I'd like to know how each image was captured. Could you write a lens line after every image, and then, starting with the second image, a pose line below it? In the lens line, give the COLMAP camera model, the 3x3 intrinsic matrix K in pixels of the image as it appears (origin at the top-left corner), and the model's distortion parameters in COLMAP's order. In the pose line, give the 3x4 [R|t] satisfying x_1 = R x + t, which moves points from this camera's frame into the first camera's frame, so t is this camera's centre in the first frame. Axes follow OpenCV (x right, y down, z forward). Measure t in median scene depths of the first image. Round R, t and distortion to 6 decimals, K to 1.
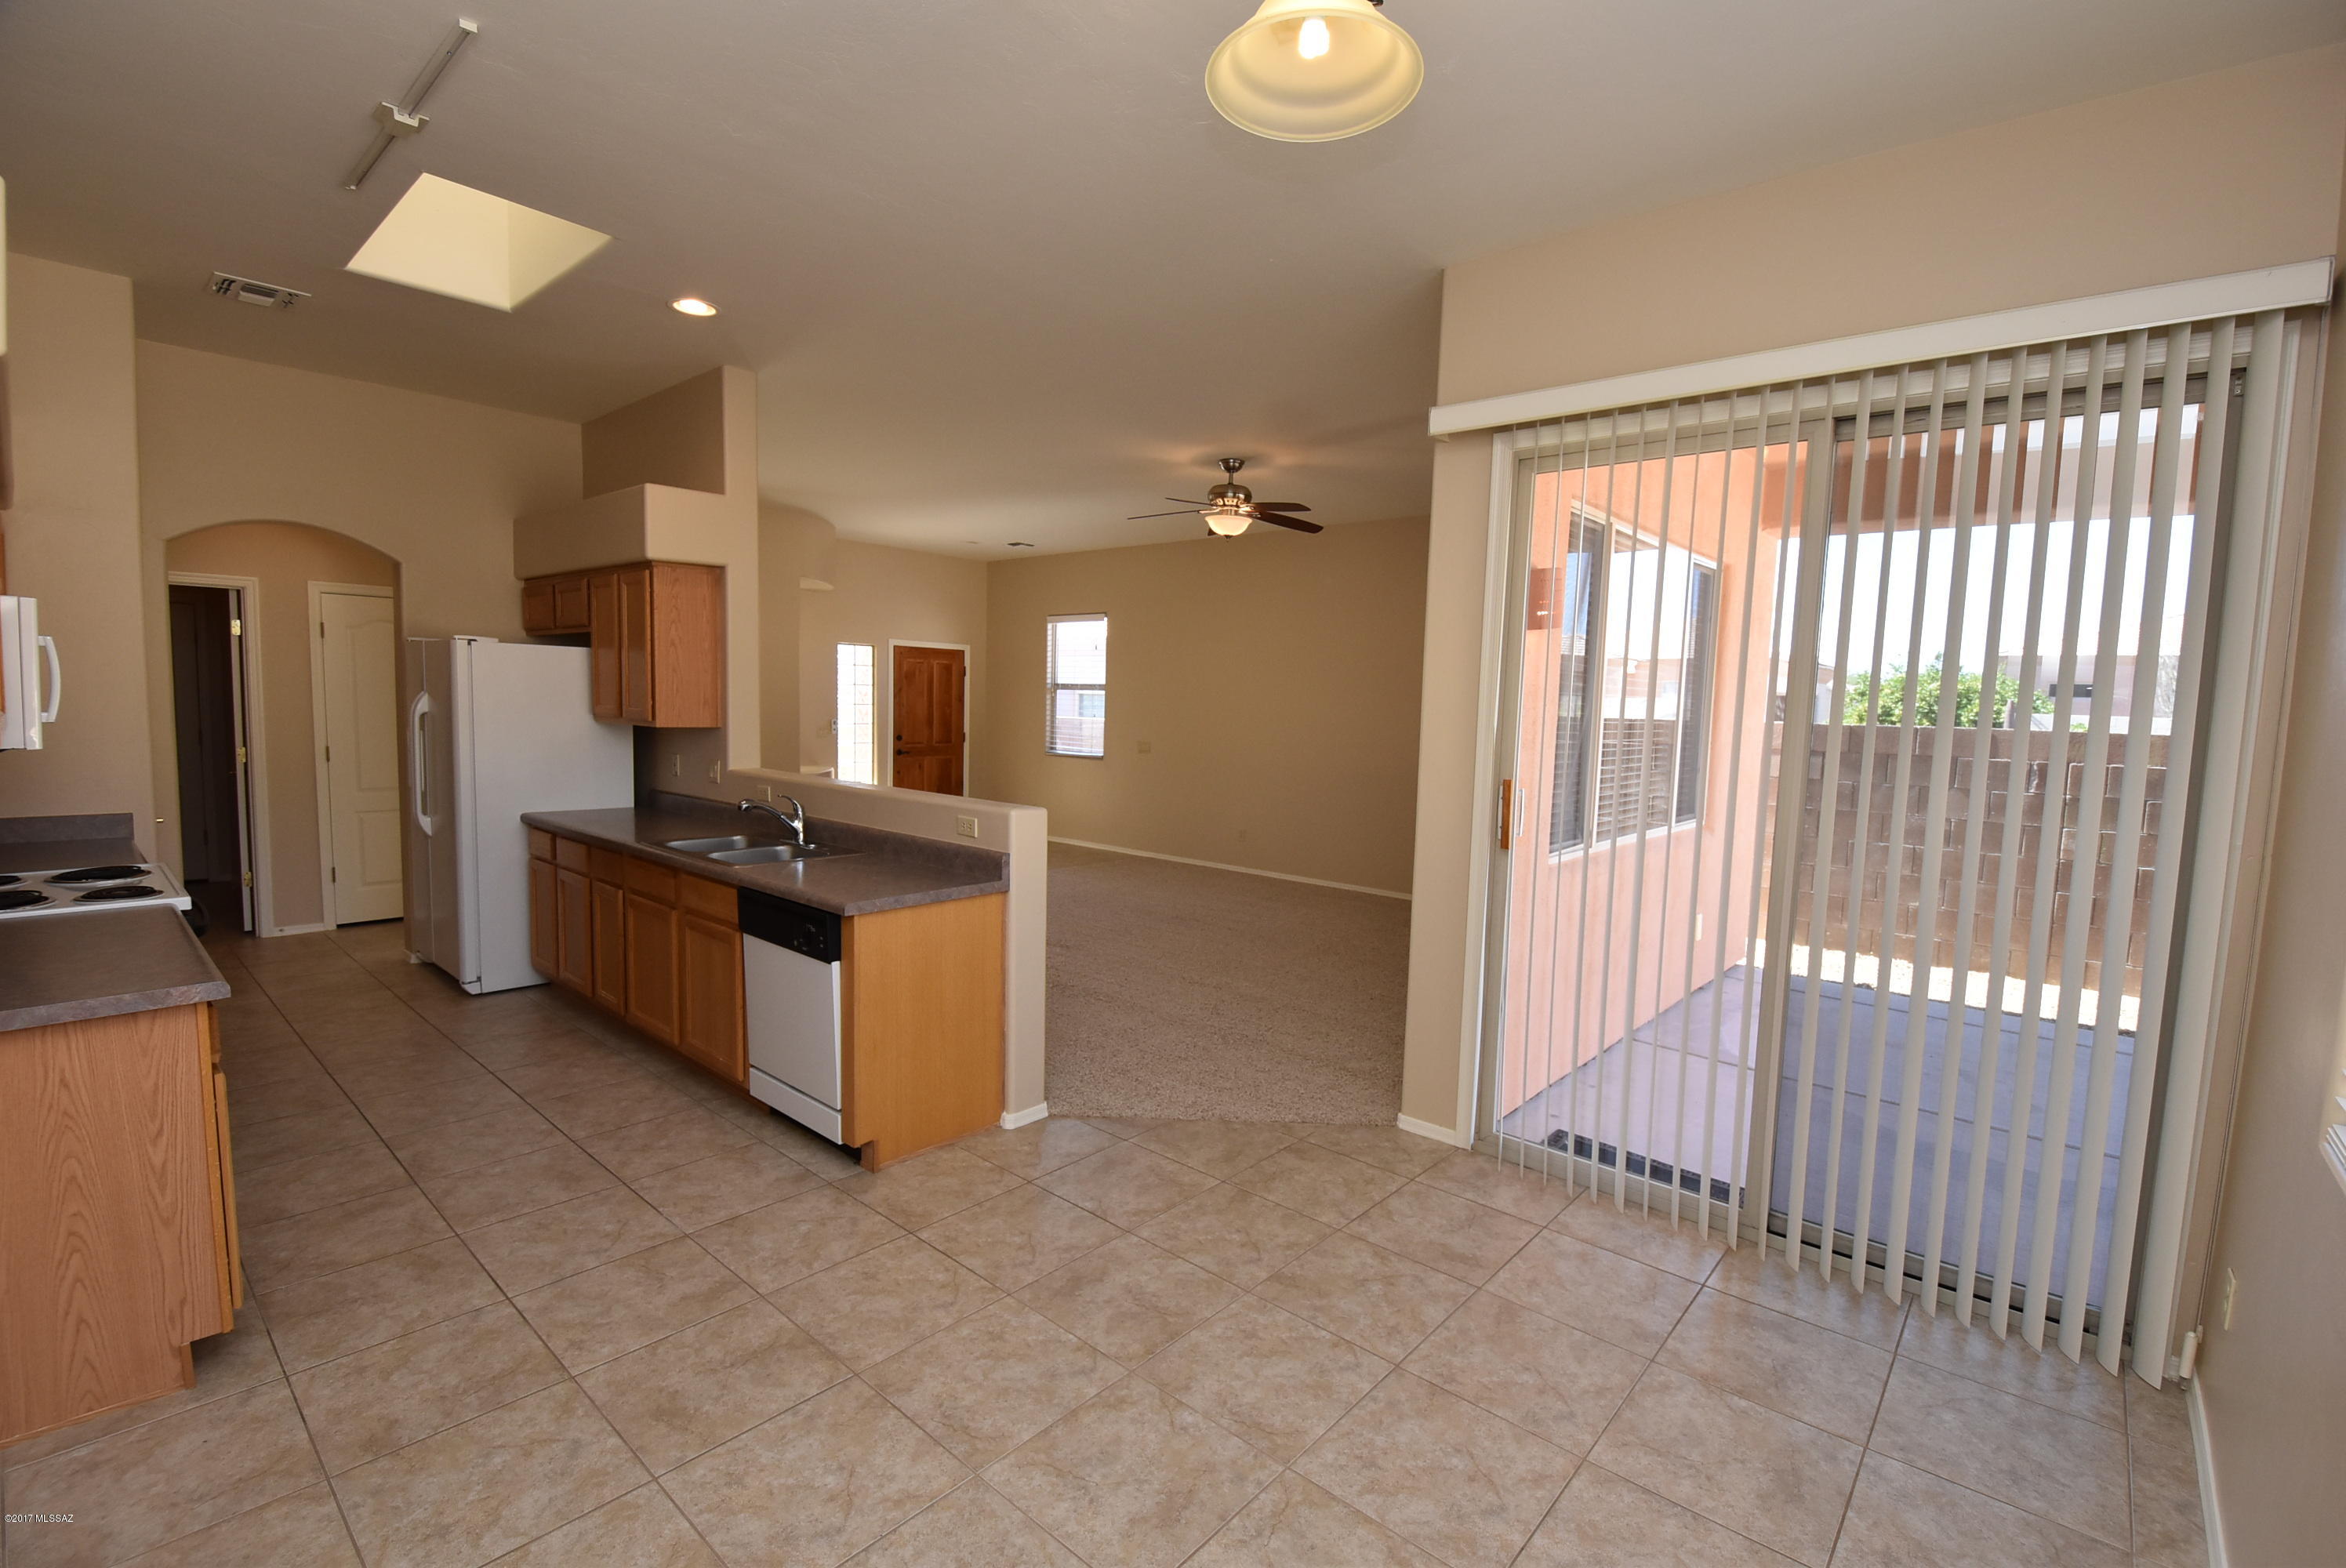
lens RADIAL K [[1033.4, 0, 1195.3], [0, 1033.4, 786.7], [0, 0, 1]] dist [0.000206, -0.012669]
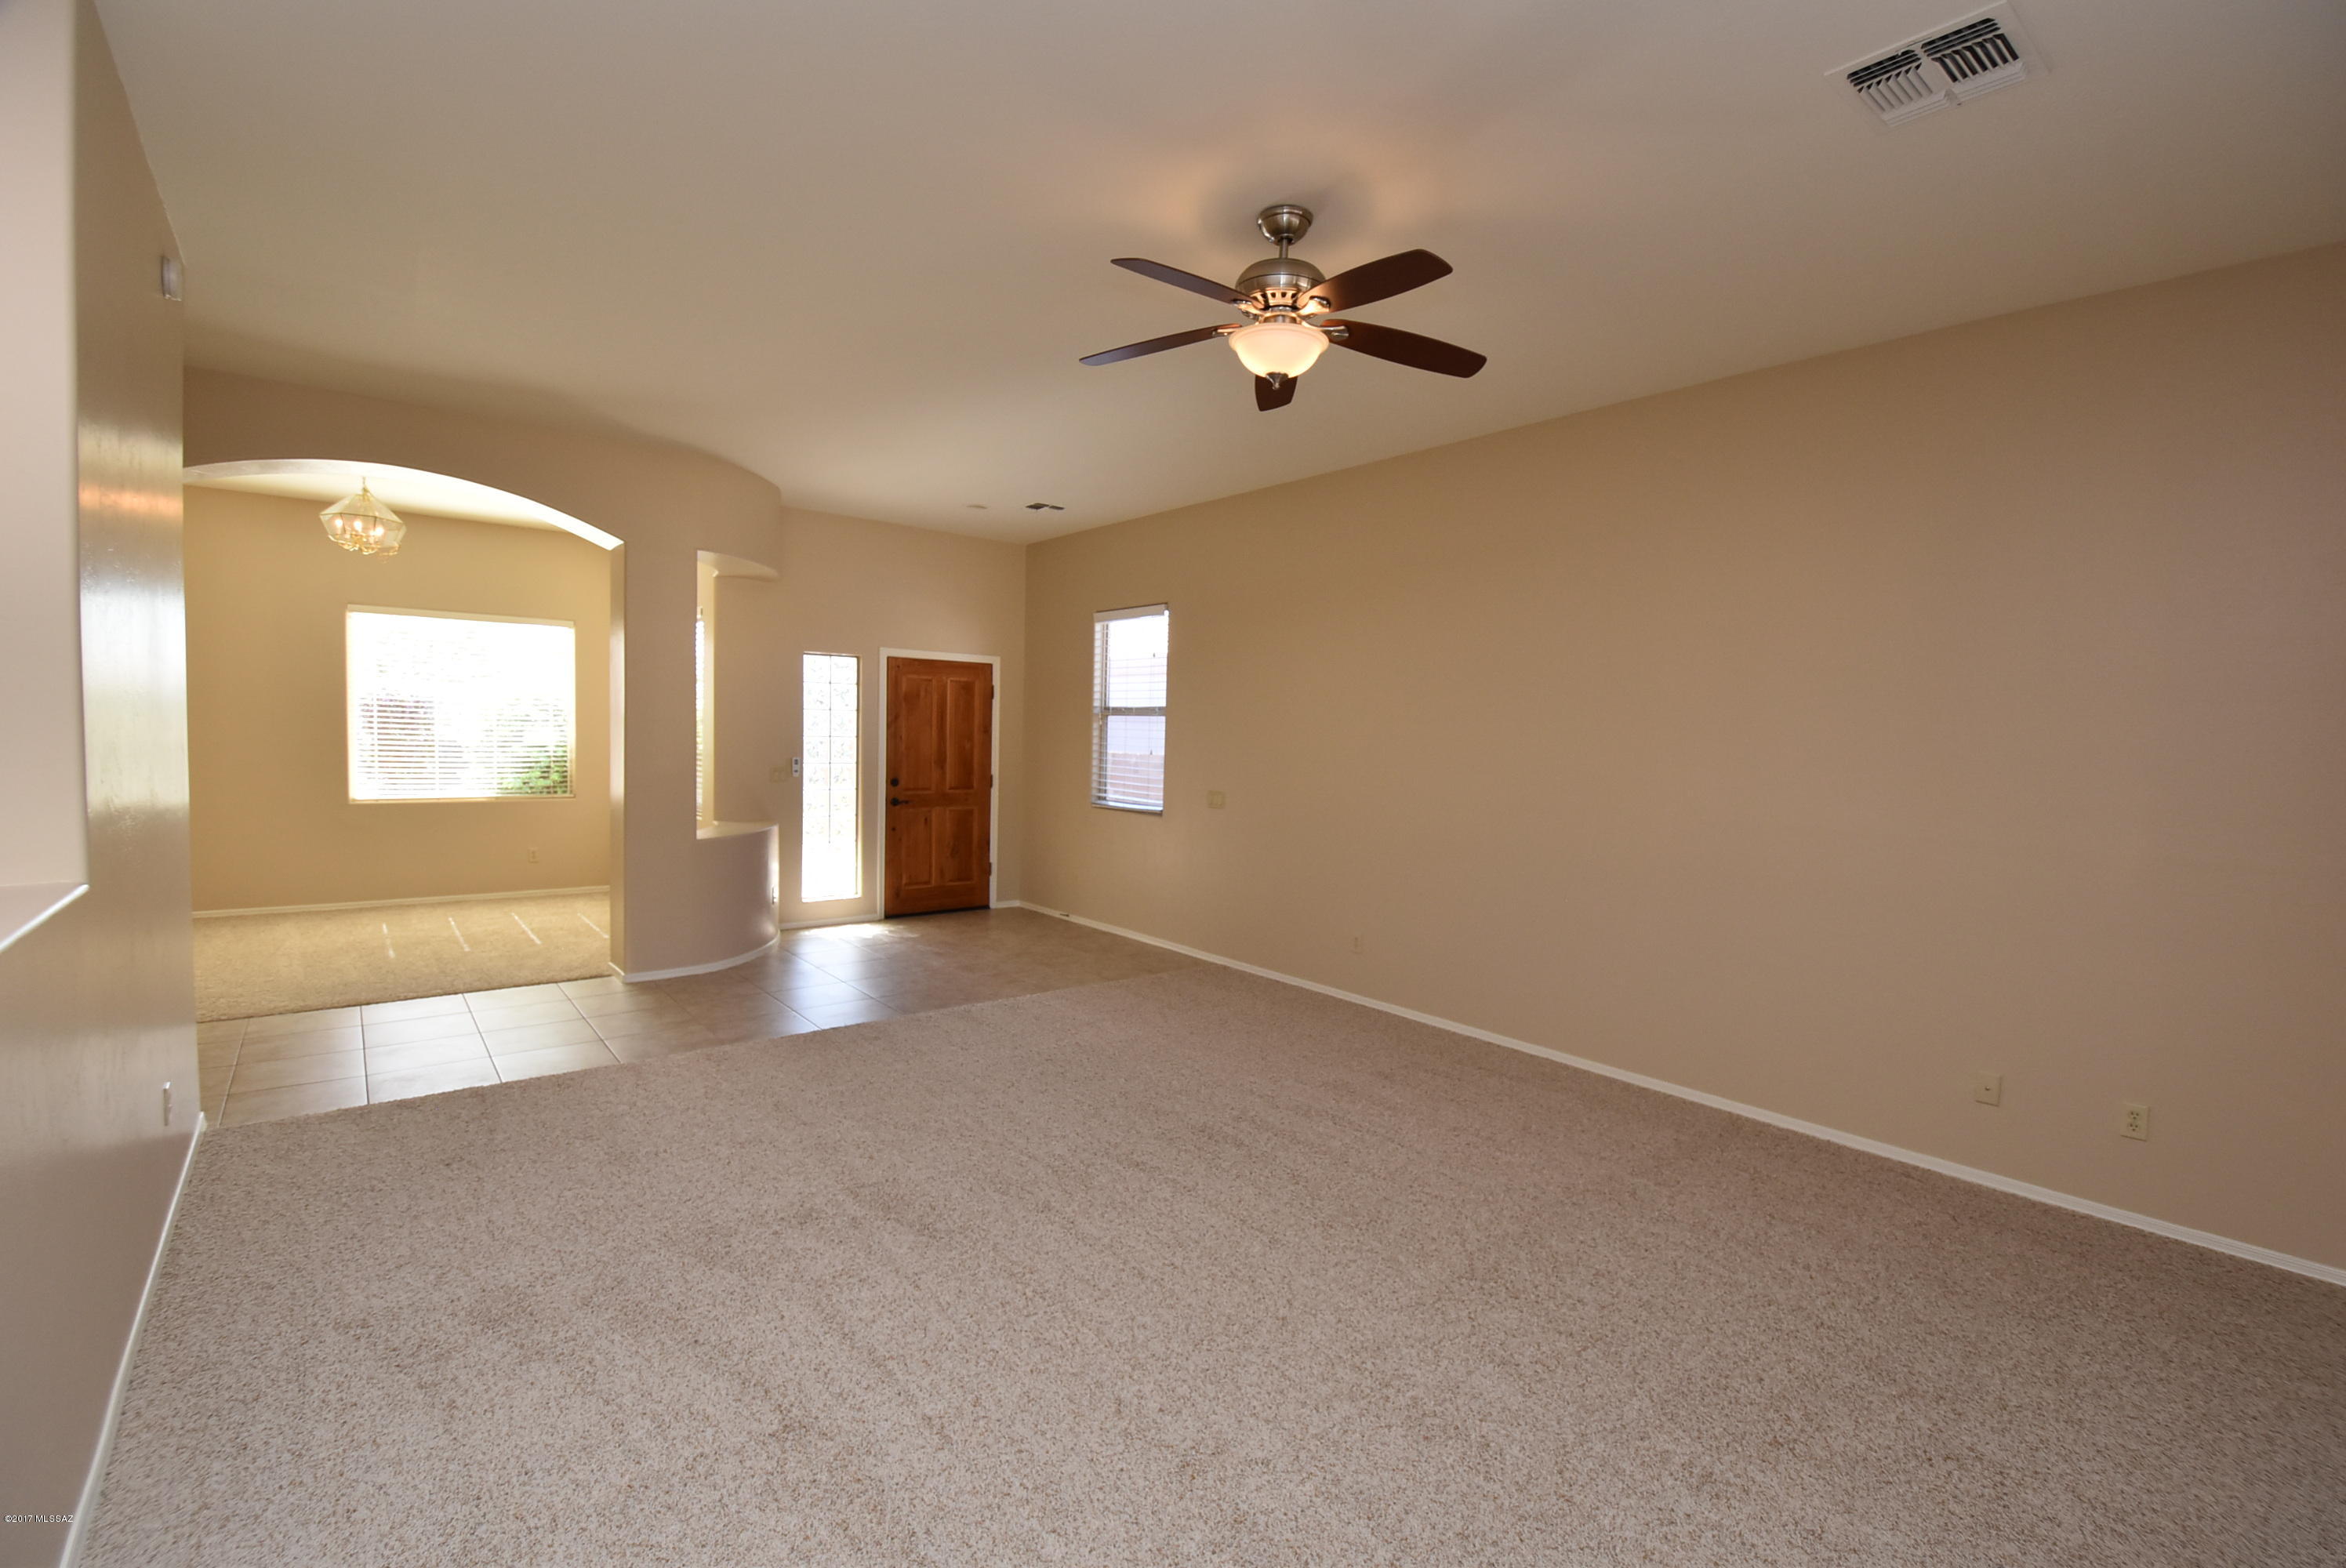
lens RADIAL K [[1033.4, 0, 1181.4], [0, 1033.4, 793.7], [0, 0, 1]] dist [0.000206, -0.012669]
pose [[0.984504, 0.007215, -0.175214, 0.130537], [-0.011869, 0.999604, -0.025529, -0.069278], [0.174961, 0.027213, 0.984199, 0.954972]]
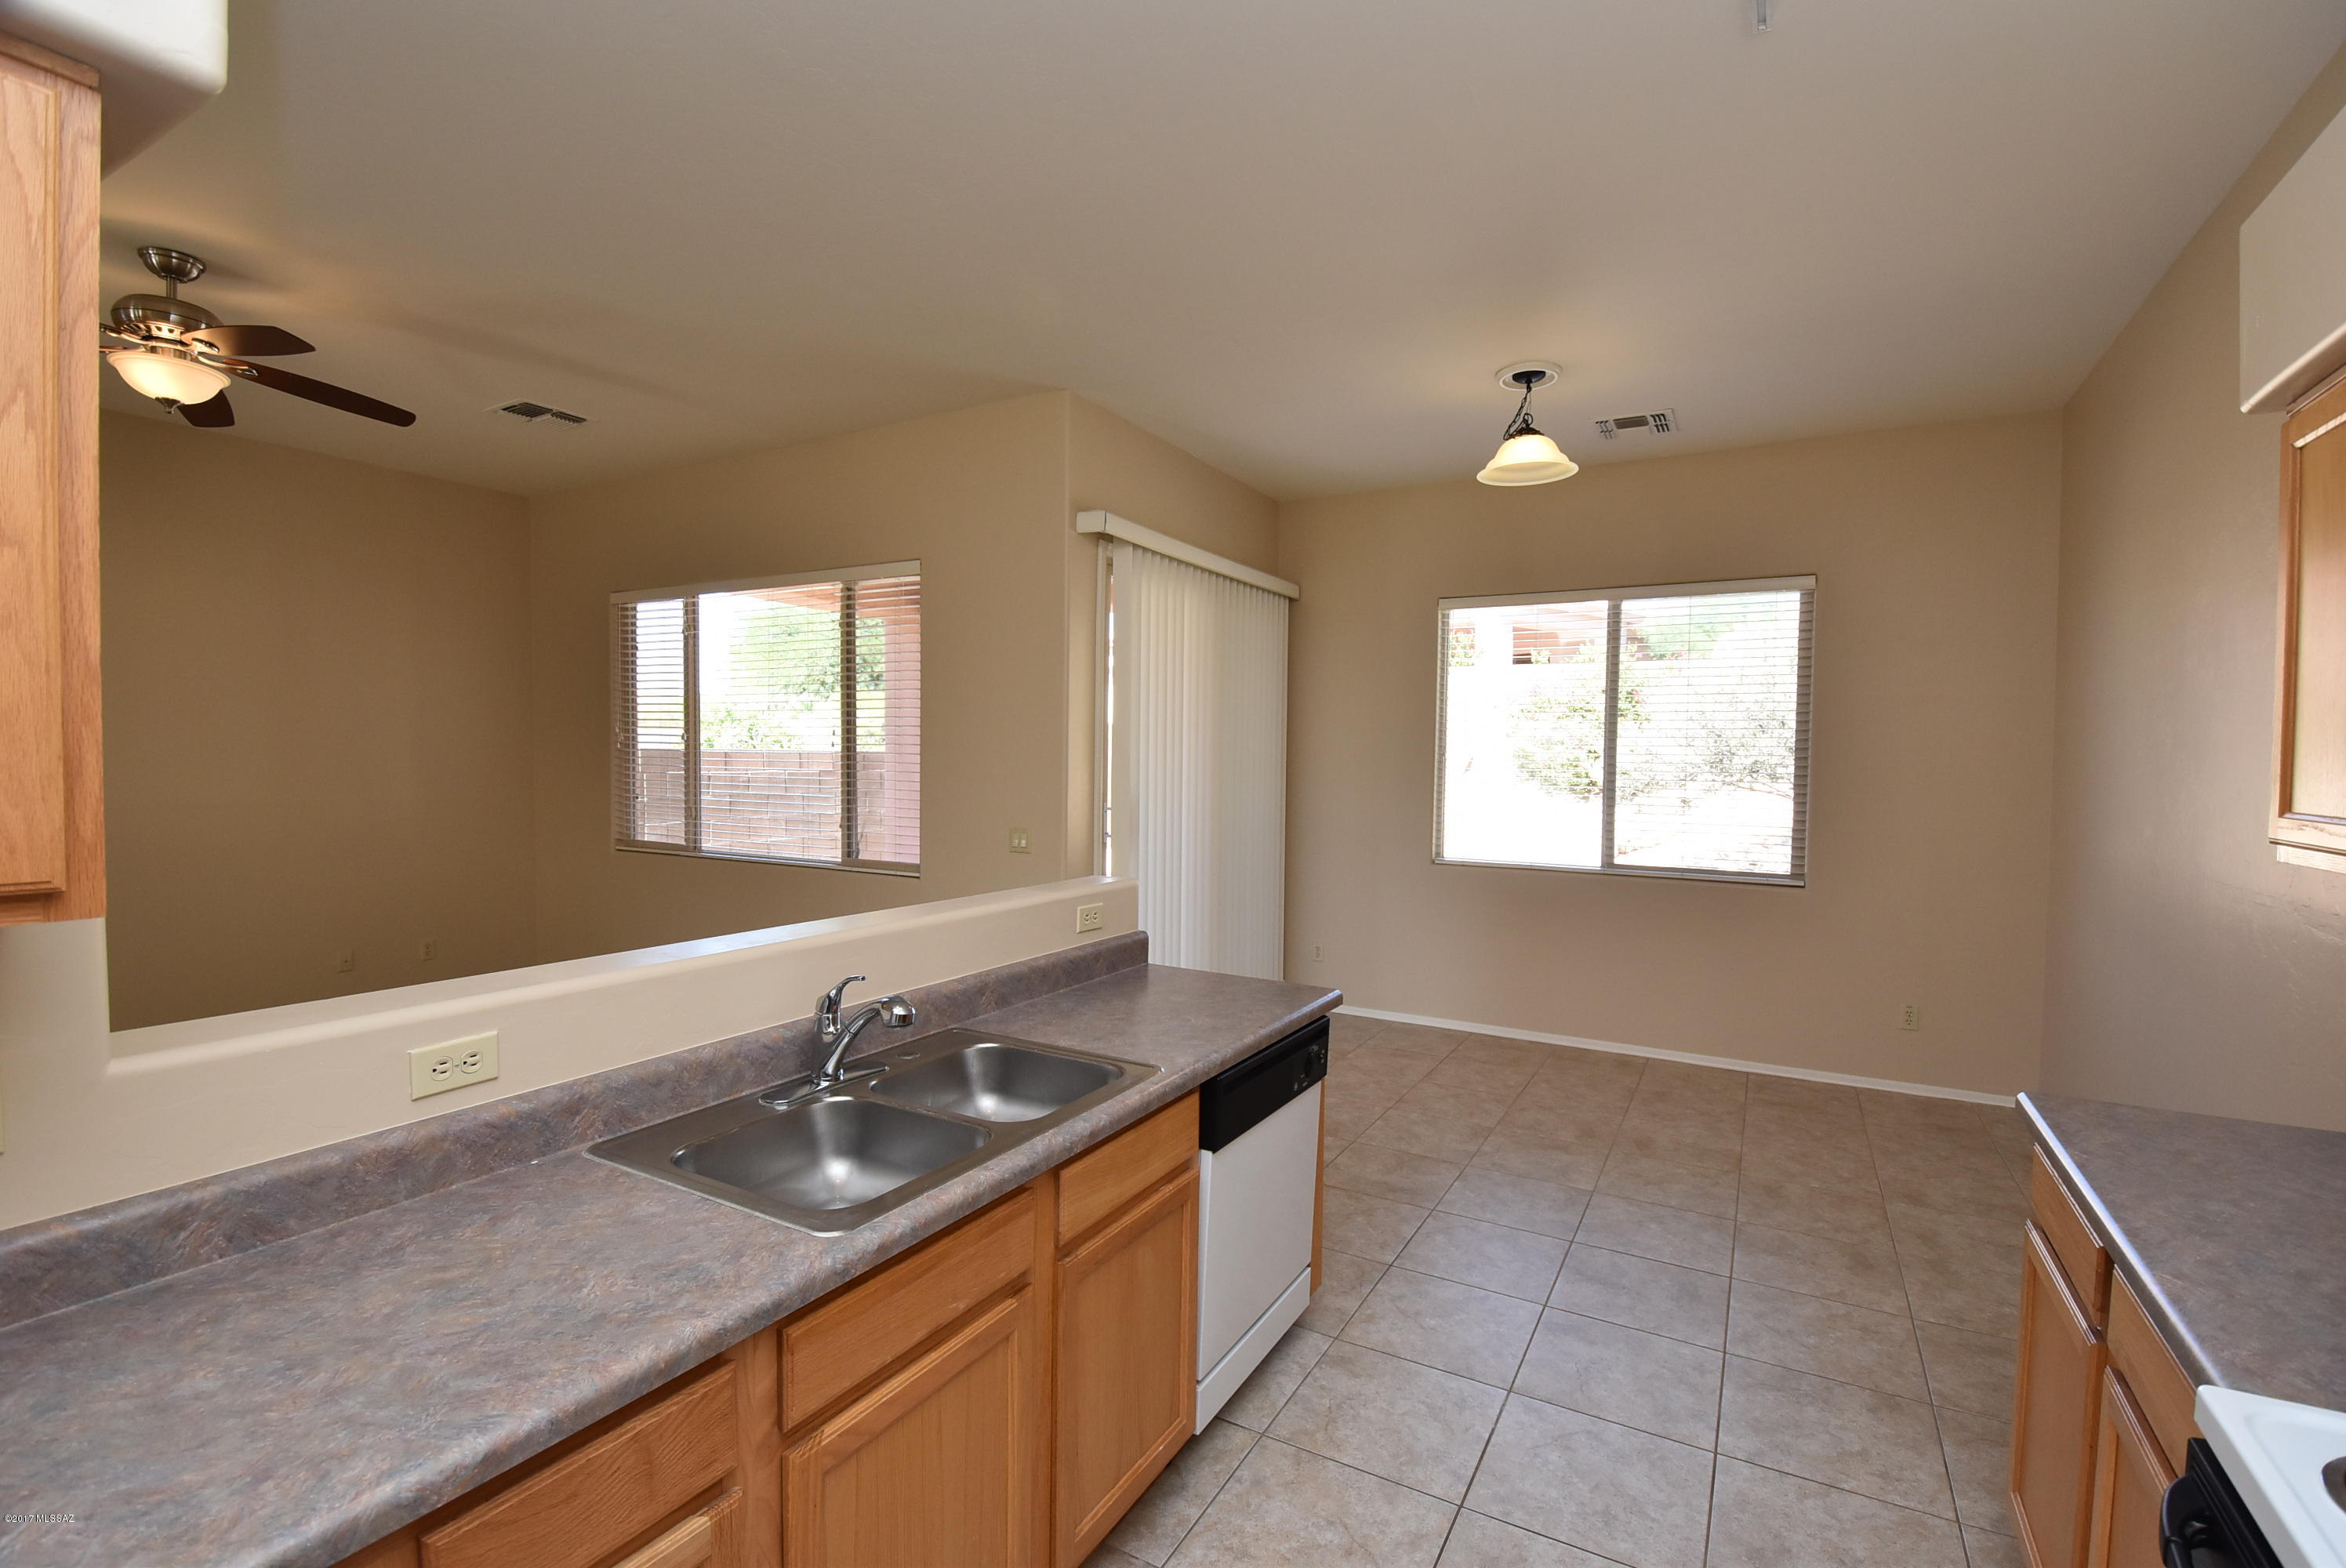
lens RADIAL K [[1033.4, 0, 1170.4], [0, 1033.4, 785.6], [0, 0, 1]] dist [0.000206, -0.012669]
pose [[-0.180079, -0.066725, 0.981386, -1.006375], [0.060538, 0.995054, 0.078763, -0.116869], [-0.981787, 0.073595, -0.175149, 1.121754]]
